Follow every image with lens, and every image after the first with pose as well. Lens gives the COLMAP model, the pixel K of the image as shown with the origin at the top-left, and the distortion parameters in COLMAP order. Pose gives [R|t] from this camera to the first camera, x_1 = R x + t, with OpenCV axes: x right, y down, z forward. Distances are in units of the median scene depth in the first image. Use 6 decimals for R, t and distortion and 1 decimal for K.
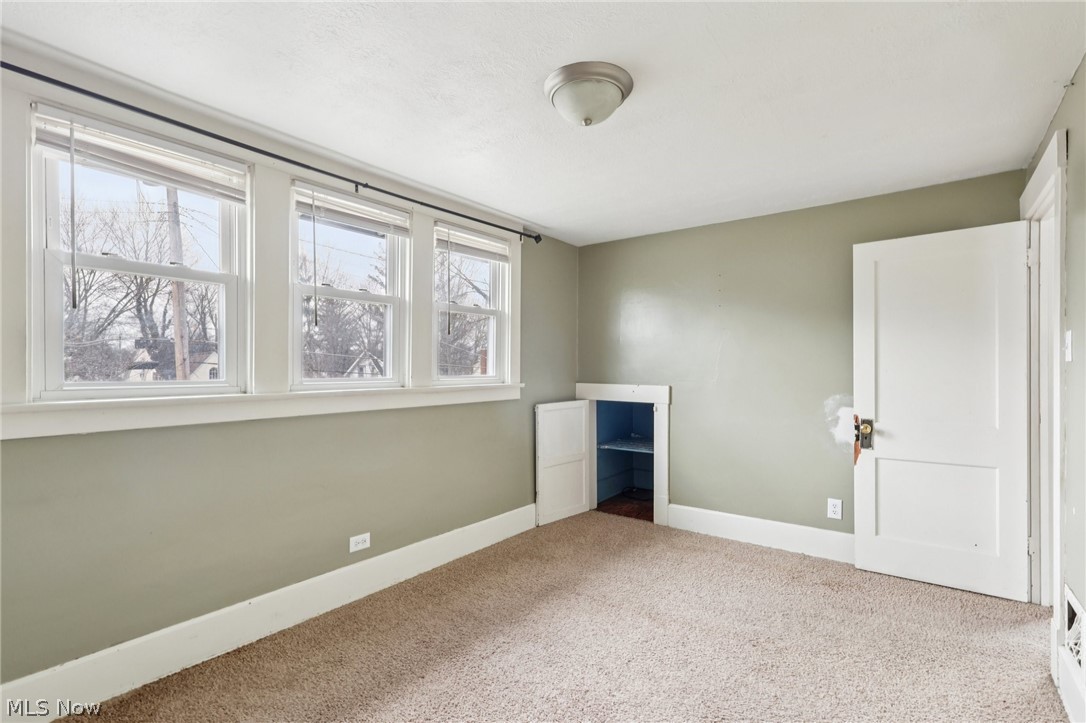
lens RADIAL K [[507.0, 0, 542.6], [0, 507.0, 367.3], [0, 0, 1]] dist [-0.002053, 0.001989]
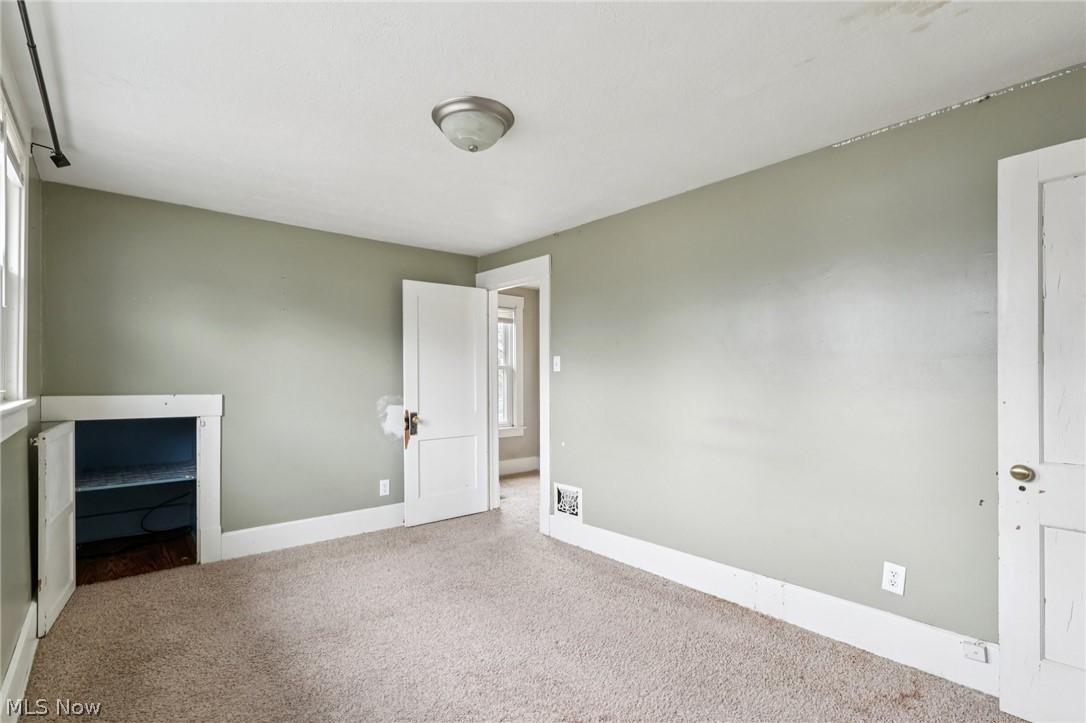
lens RADIAL K [[507.0, 0, 539.4], [0, 507.0, 372.1], [0, 0, 1]] dist [-0.002053, 0.001989]
pose [[0.223939, 0.006487, 0.974582, -0.580207], [-0.008868, 0.999950, -0.004618, -0.001491], [-0.974563, -0.007609, 0.223986, 0.373311]]
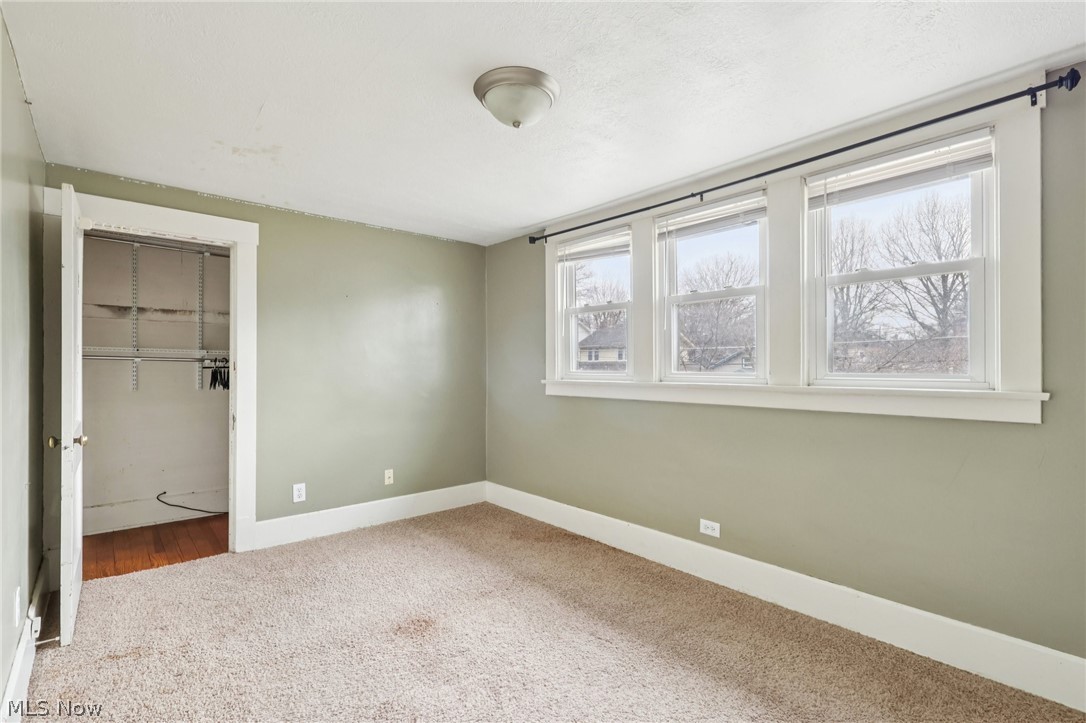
lens RADIAL K [[507.0, 0, 544.4], [0, 507.0, 363.0], [0, 0, 1]] dist [-0.002053, 0.001989]
pose [[-0.203113, -0.010703, -0.979097, 0.655796], [-0.002274, 0.999943, -0.010460, 0.011376], [0.979153, 0.000102, -0.203125, 0.768235]]
